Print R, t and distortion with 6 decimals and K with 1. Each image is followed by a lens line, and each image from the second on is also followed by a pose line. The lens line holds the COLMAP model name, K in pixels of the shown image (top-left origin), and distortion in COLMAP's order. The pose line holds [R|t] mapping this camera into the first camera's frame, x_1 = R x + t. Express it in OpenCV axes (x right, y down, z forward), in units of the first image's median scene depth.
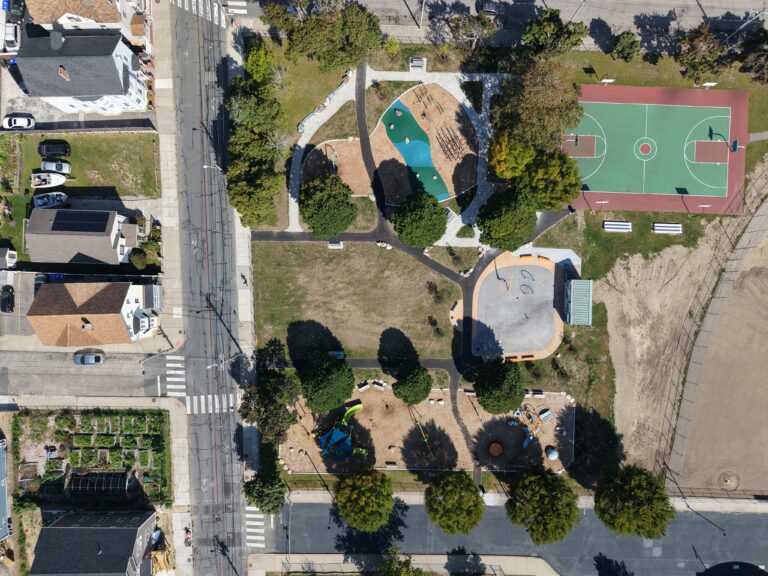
lens RADIAL K [[535.5, 0, 384.1], [0, 535.5, 286.9], [0, 0, 1]] dist [0.010480, 0.003324]
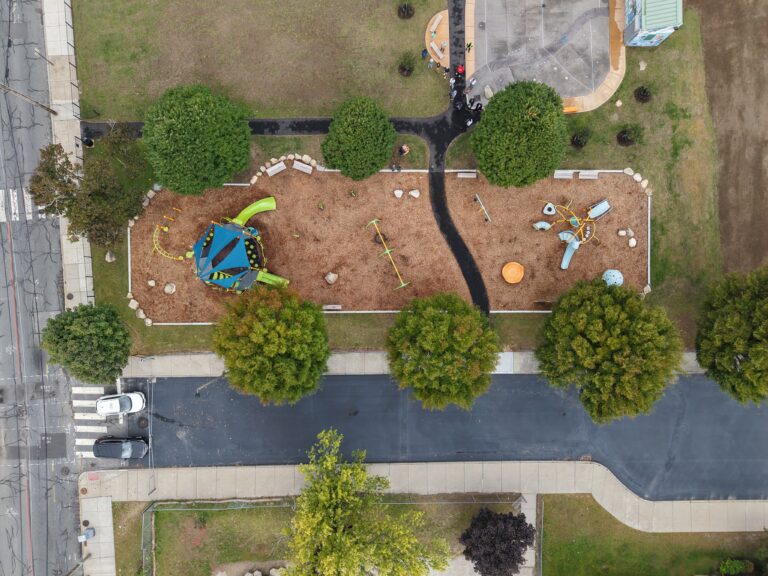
lens RADIAL K [[535.5, 0, 384.3], [0, 535.5, 289.3], [0, 0, 1]] dist [0.010480, 0.003324]
pose [[0.999408, -0.034191, 0.003752, 0.068448], [0.034221, 0.999380, -0.008228, 0.320251], [-0.003469, 0.008351, 0.999959, 0.432780]]
